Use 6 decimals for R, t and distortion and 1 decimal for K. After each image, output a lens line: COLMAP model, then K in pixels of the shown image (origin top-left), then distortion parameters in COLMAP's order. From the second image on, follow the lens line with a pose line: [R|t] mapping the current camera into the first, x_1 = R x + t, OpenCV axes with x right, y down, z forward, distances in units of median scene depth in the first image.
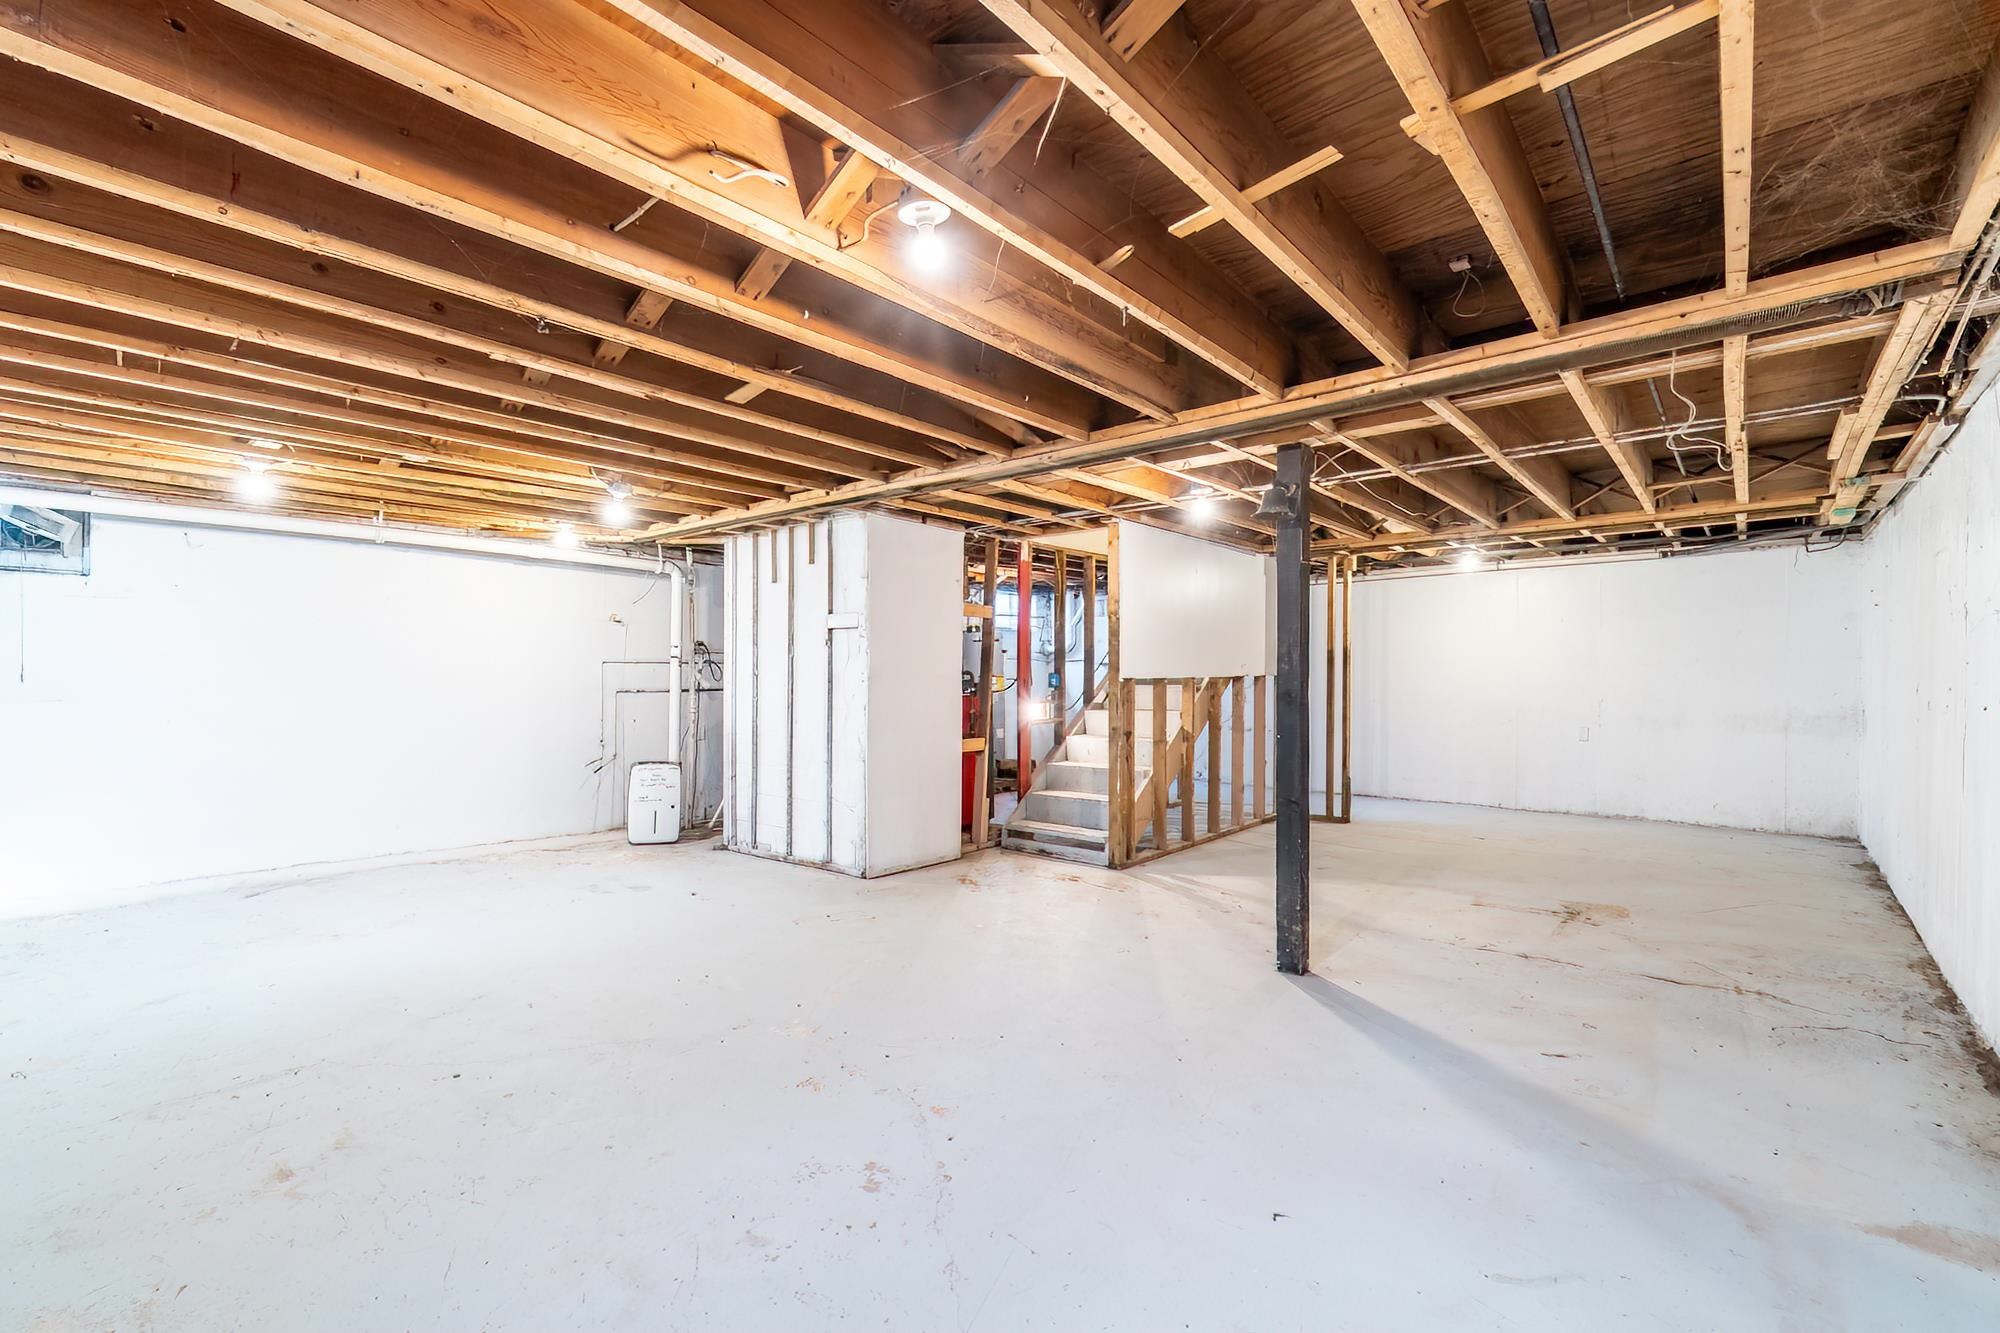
lens RADIAL K [[888.4, 0, 967.2], [0, 888.4, 664.4], [0, 0, 1]] dist [-0.001149, 0.000306]
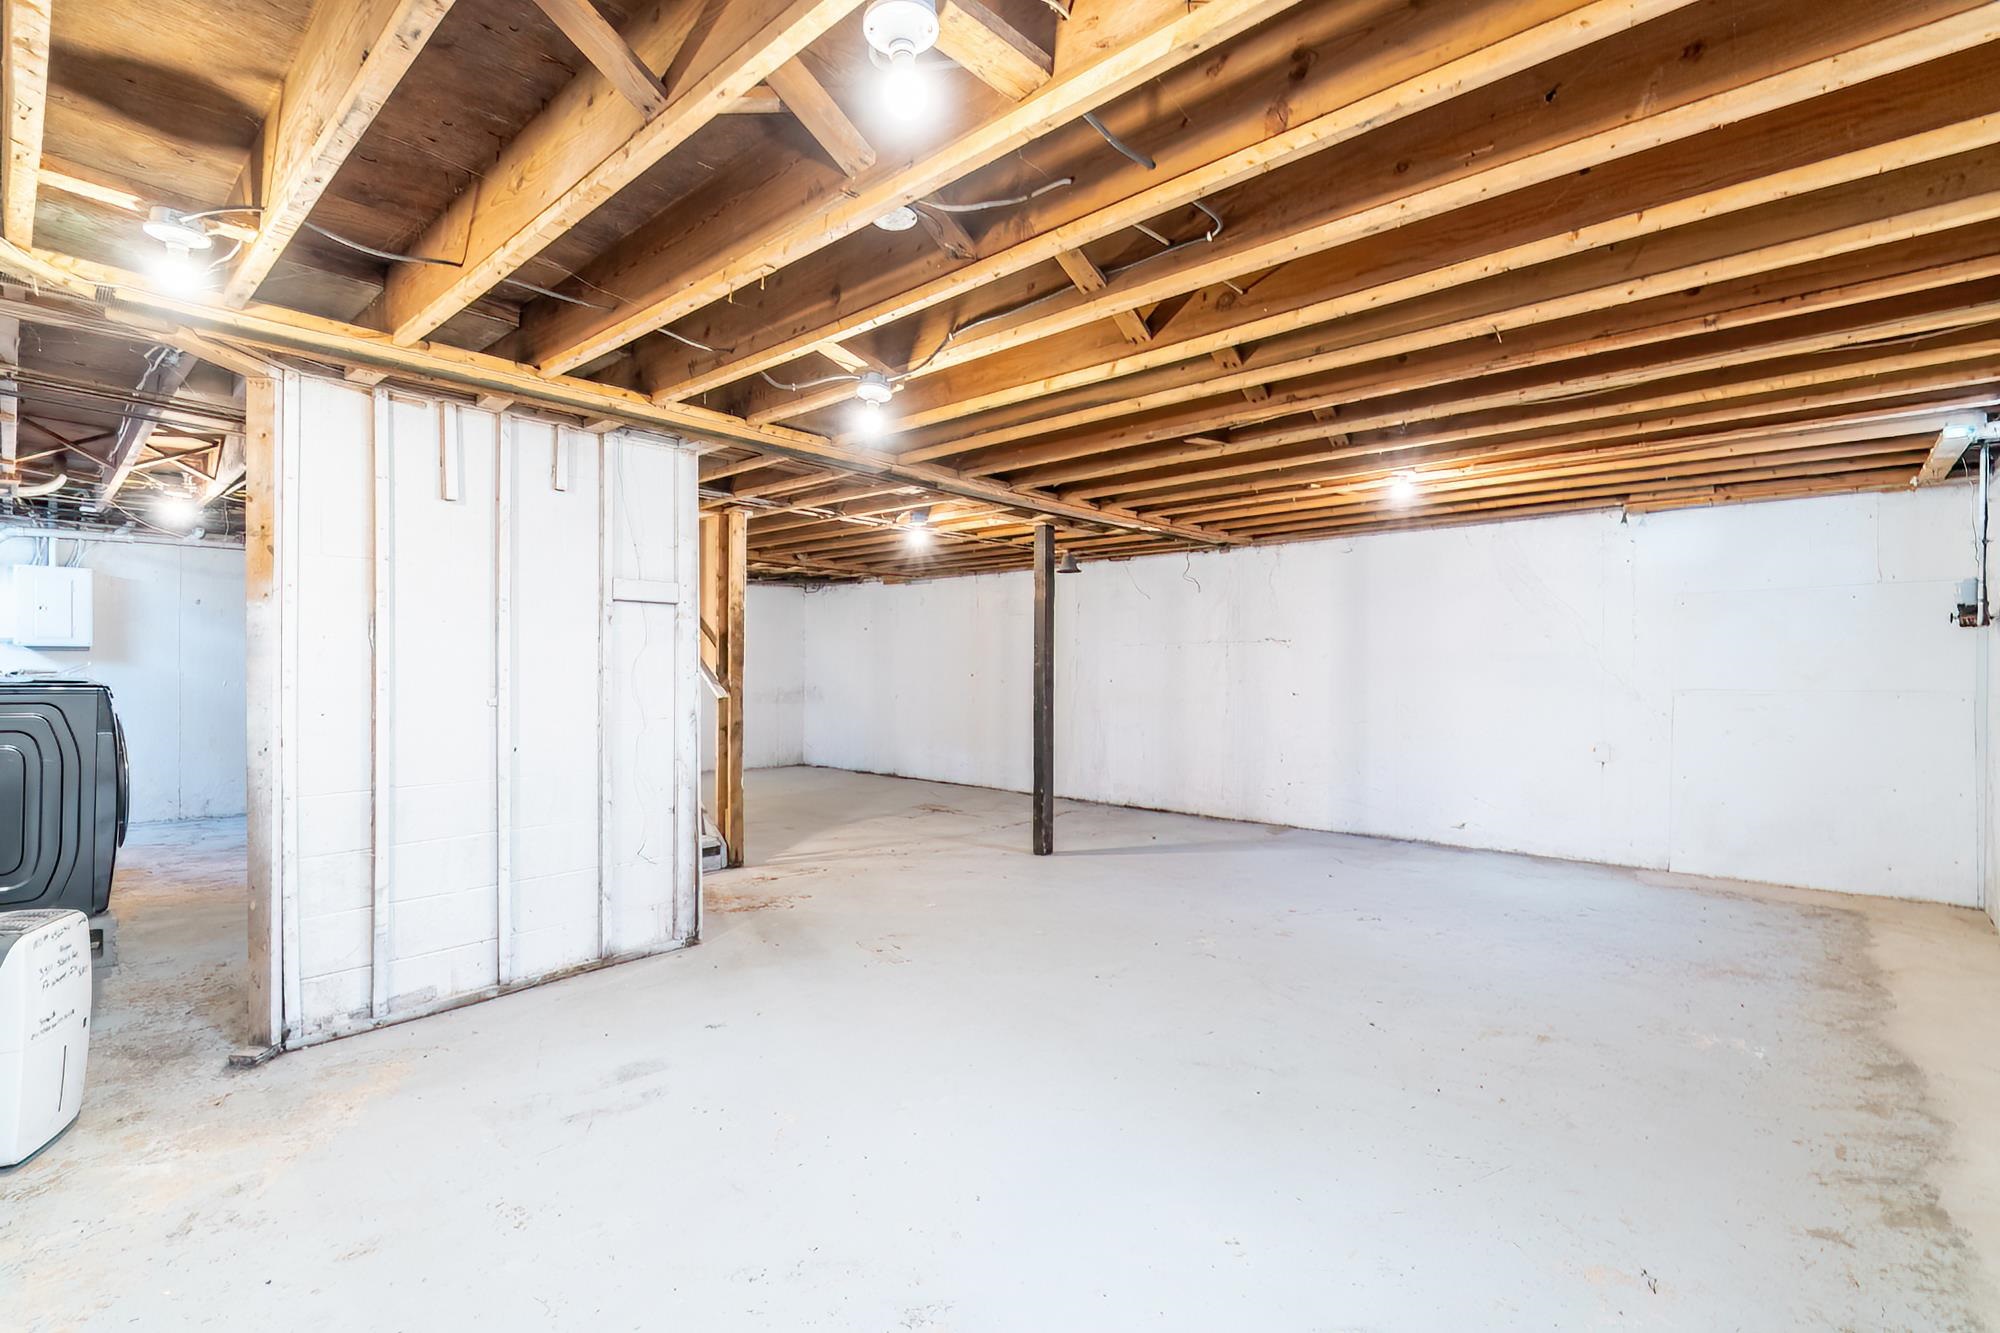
lens RADIAL K [[874.7, 0, 1005.8], [0, 874.7, 711.0], [0, 0, 1]] dist [-0.001864, 0.000036]
pose [[0.002284, -0.051635, 0.998663, -0.838397], [-0.016516, 0.998528, 0.051665, 0.000851], [-0.999861, -0.016612, 0.001427, 0.732888]]
